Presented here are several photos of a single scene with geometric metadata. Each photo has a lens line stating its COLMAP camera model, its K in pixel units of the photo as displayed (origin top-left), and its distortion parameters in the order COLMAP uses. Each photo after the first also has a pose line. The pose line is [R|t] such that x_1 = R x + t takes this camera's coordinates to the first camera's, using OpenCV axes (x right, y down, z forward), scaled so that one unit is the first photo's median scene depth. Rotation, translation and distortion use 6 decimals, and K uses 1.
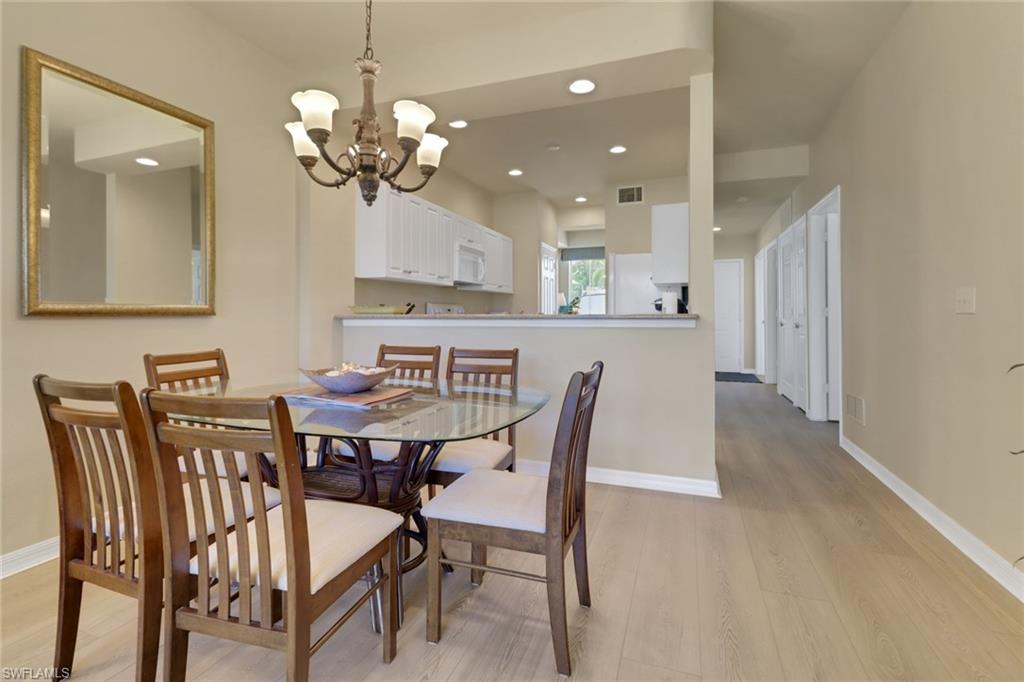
lens RADIAL K [[482.4, 0, 513.9], [0, 482.4, 312.7], [0, 0, 1]] dist [0.005908, -0.000761]
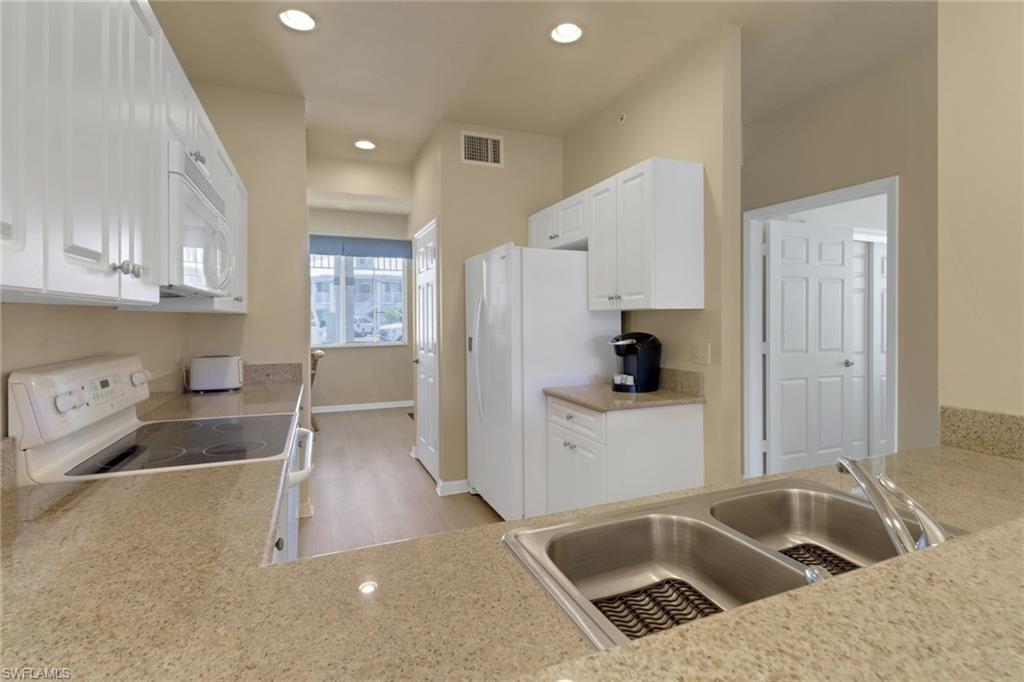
lens RADIAL K [[483.0, 0, 515.6], [0, 483.0, 332.8], [0, 0, 1]] dist [0.023861, -0.000076]
pose [[0.753932, -0.020131, 0.656645, -0.121963], [0.000540, 0.999549, 0.030023, -0.037859], [-0.656953, -0.022280, 0.753602, 0.525231]]
